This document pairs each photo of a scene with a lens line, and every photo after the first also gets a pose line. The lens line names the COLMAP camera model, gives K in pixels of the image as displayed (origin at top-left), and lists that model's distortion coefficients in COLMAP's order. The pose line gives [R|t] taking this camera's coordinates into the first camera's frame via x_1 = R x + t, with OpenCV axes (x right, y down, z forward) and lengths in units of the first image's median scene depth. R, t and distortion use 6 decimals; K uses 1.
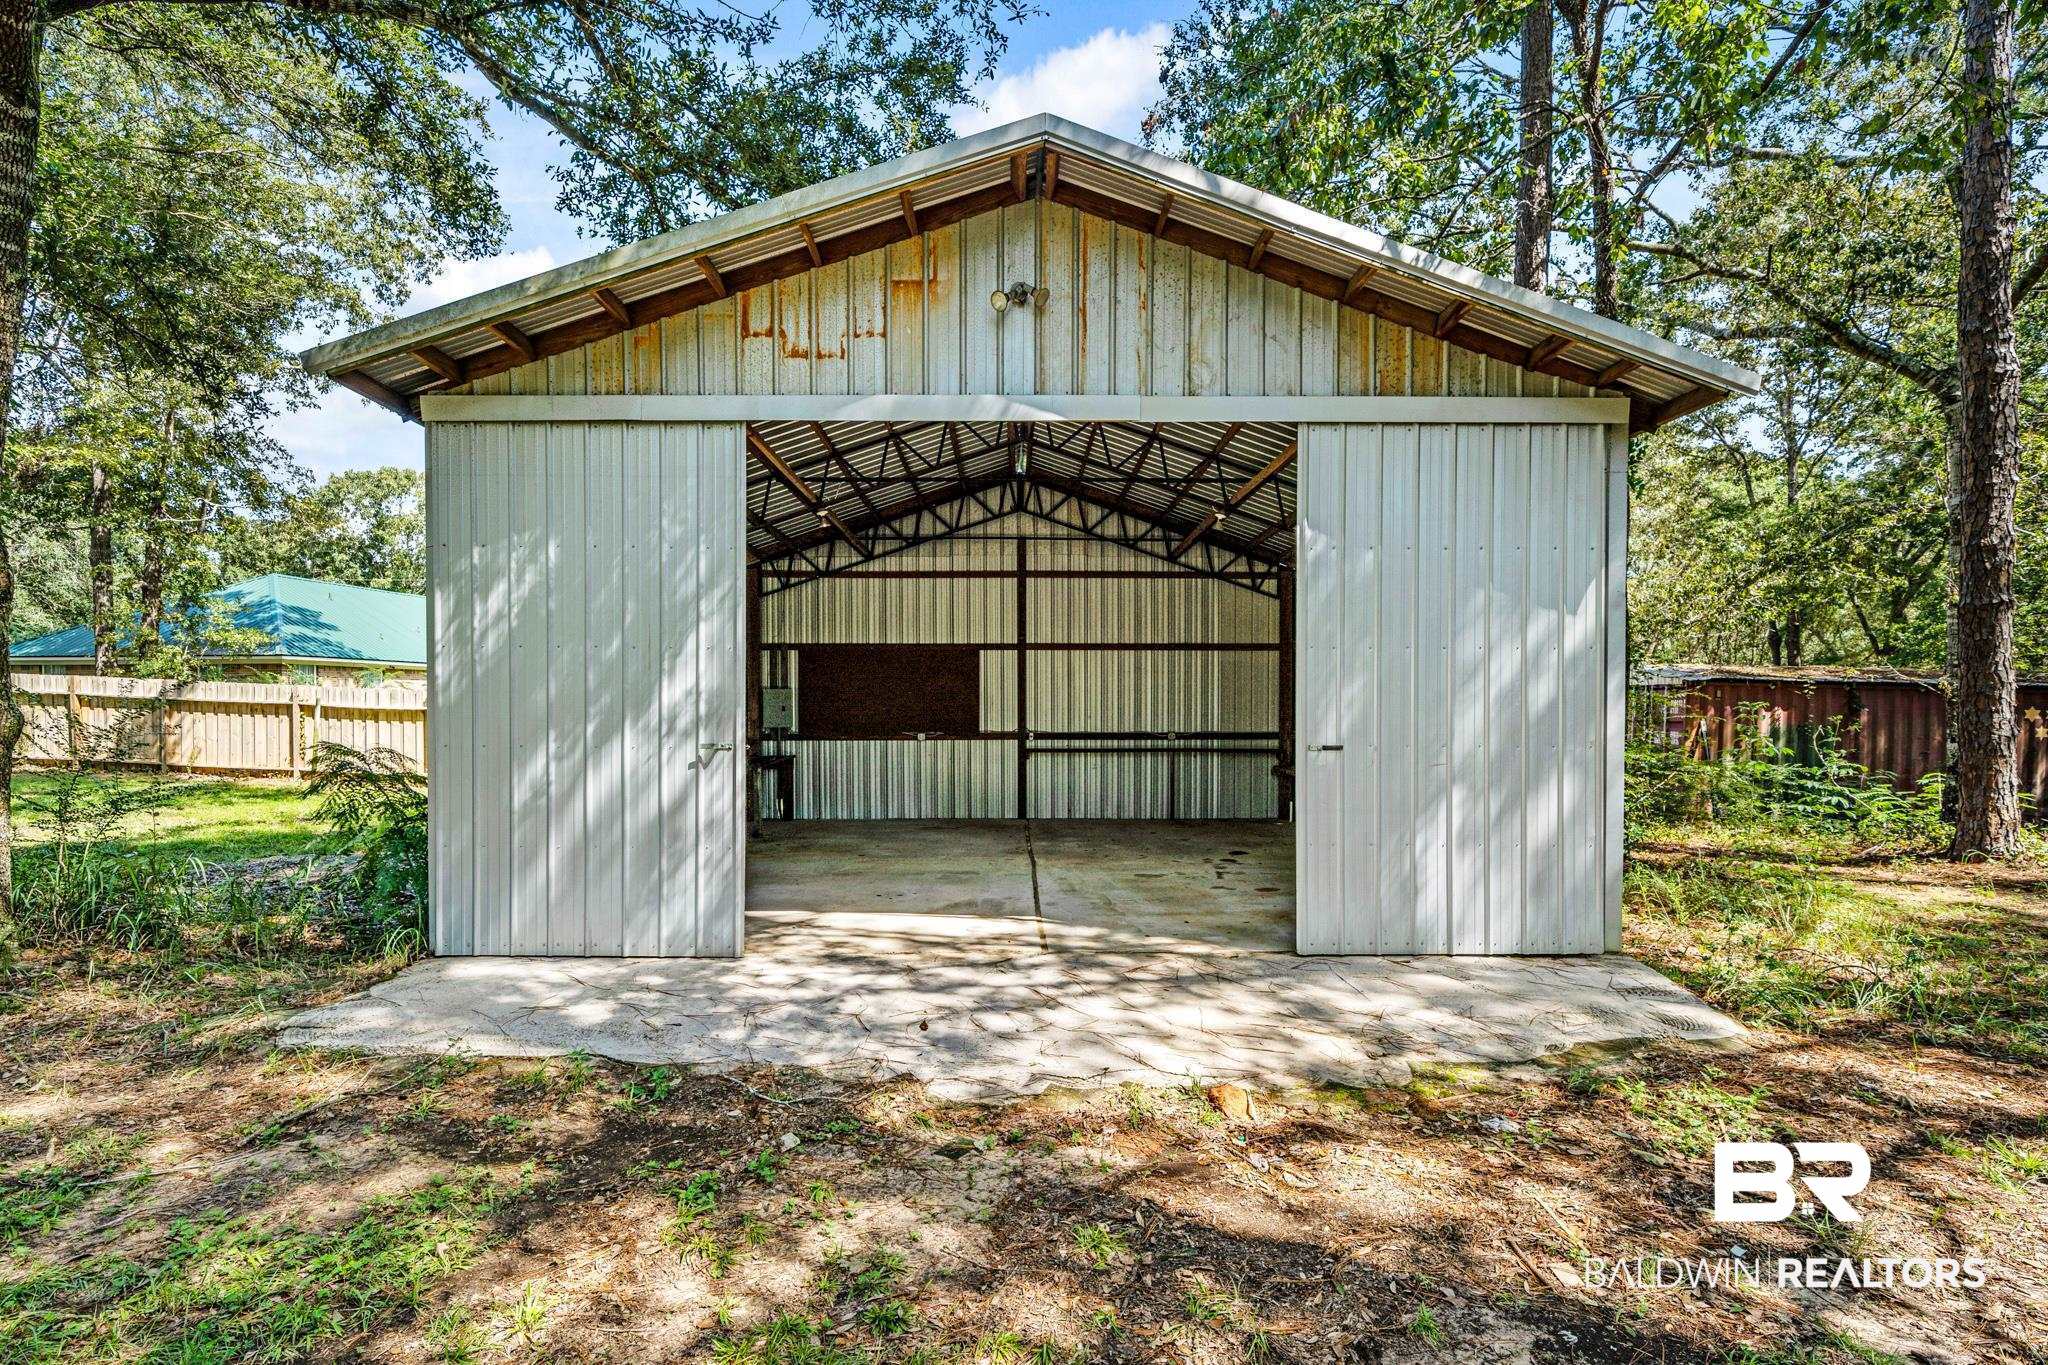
lens RADIAL K [[988.9, 0, 1021.4], [0, 988.9, 716.7], [0, 0, 1]] dist [0.001225, 0.000091]
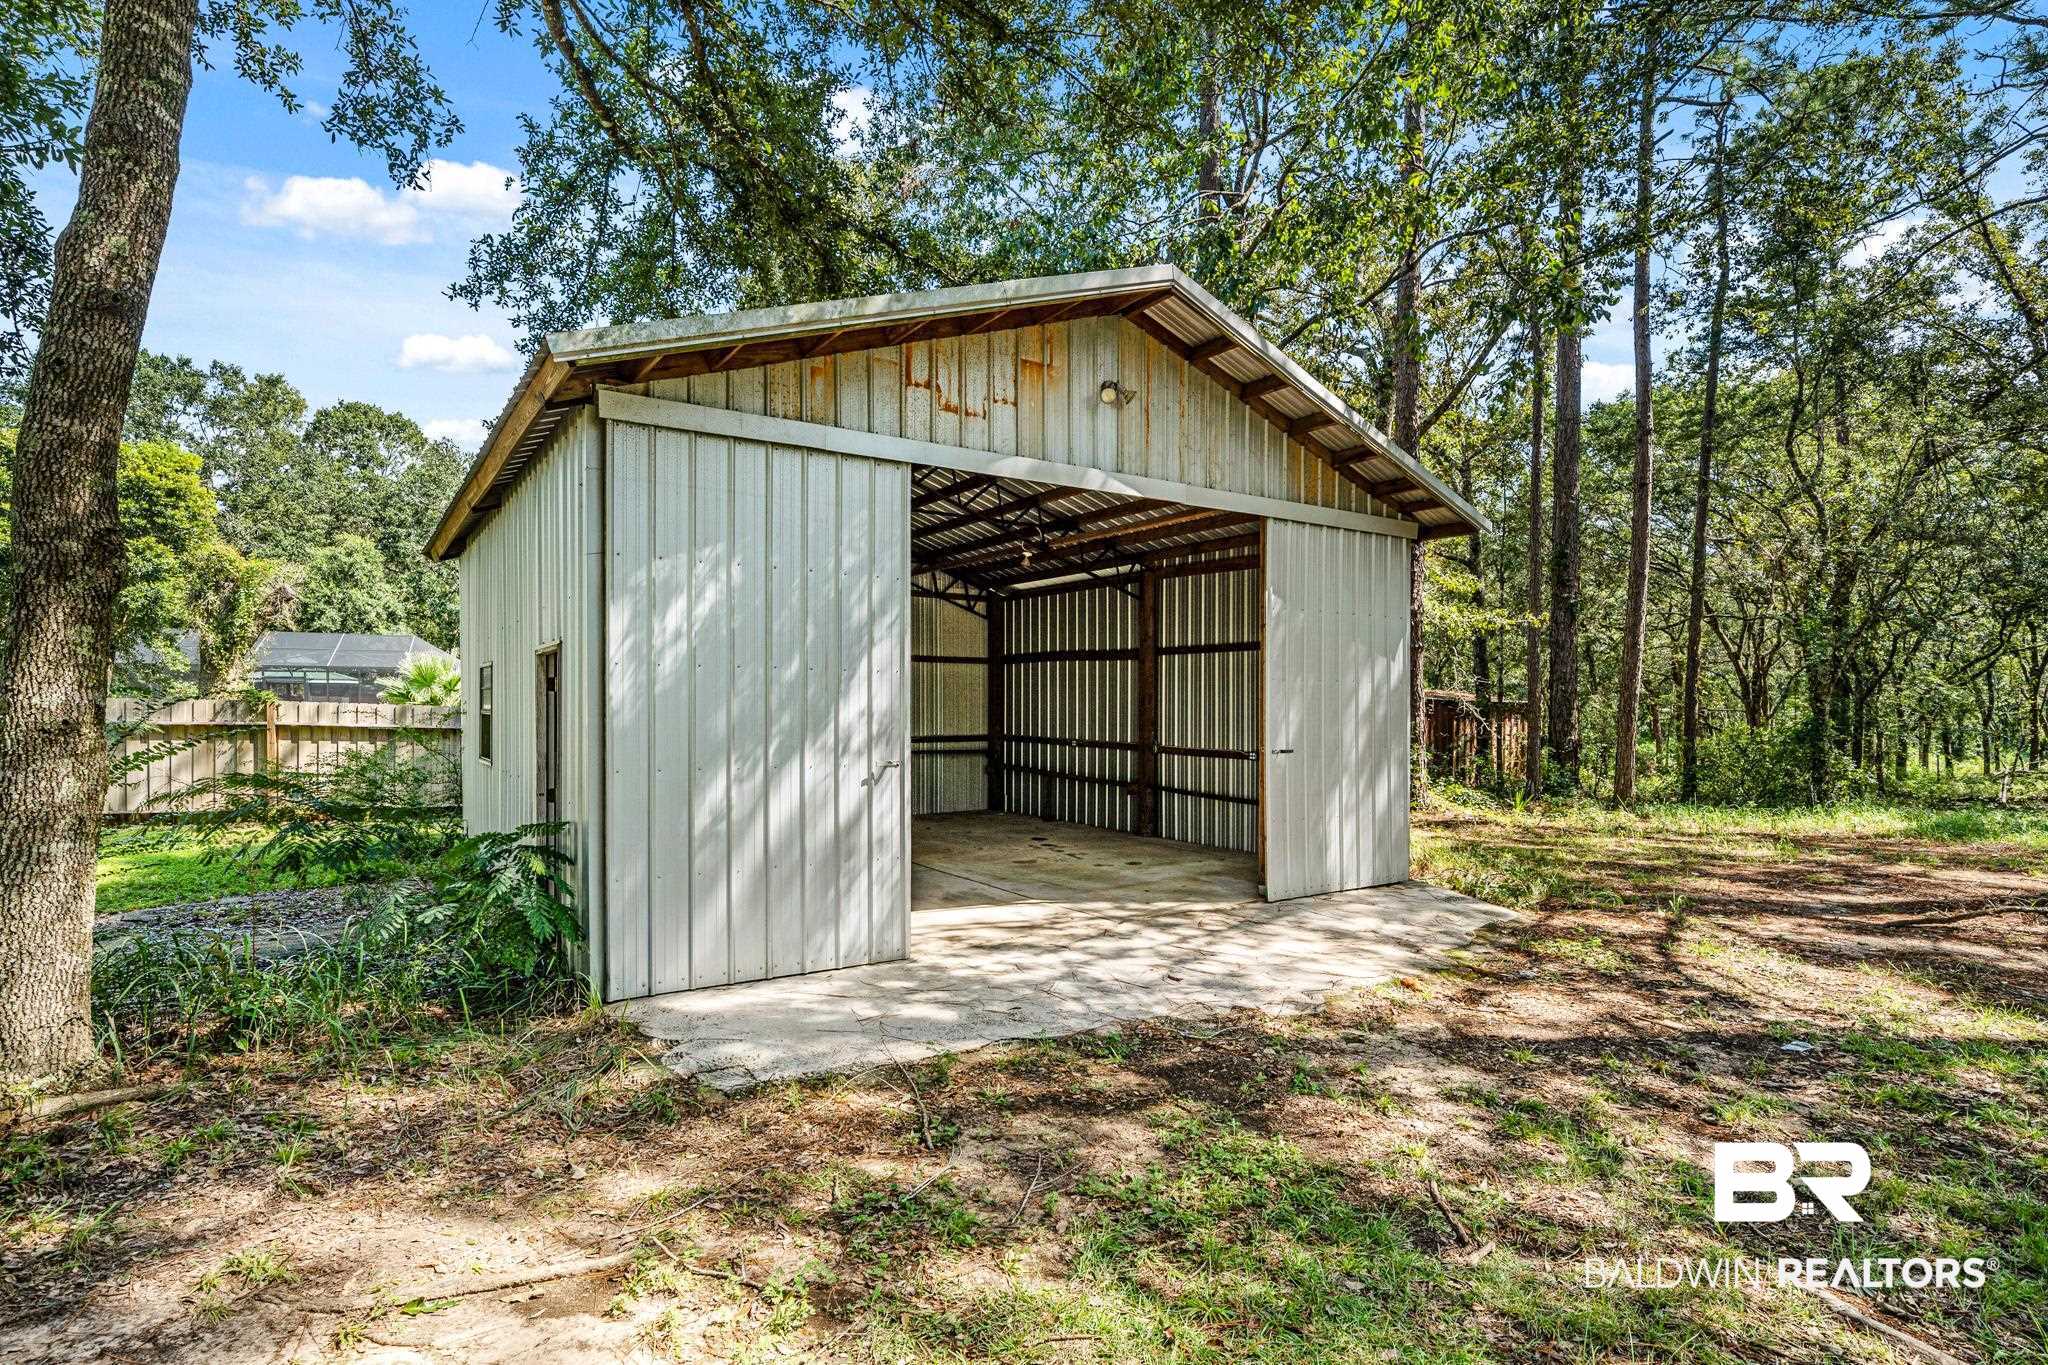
lens RADIAL K [[985.6, 0, 1021.6], [0, 985.6, 707.2], [0, 0, 1]] dist [-0.000669, 0.000002]
pose [[0.843605, 0.000202, 0.536964, -0.831091], [0.002887, 0.999984, -0.004911, -0.027858], [-0.536956, 0.005693, 0.843591, 0.026479]]
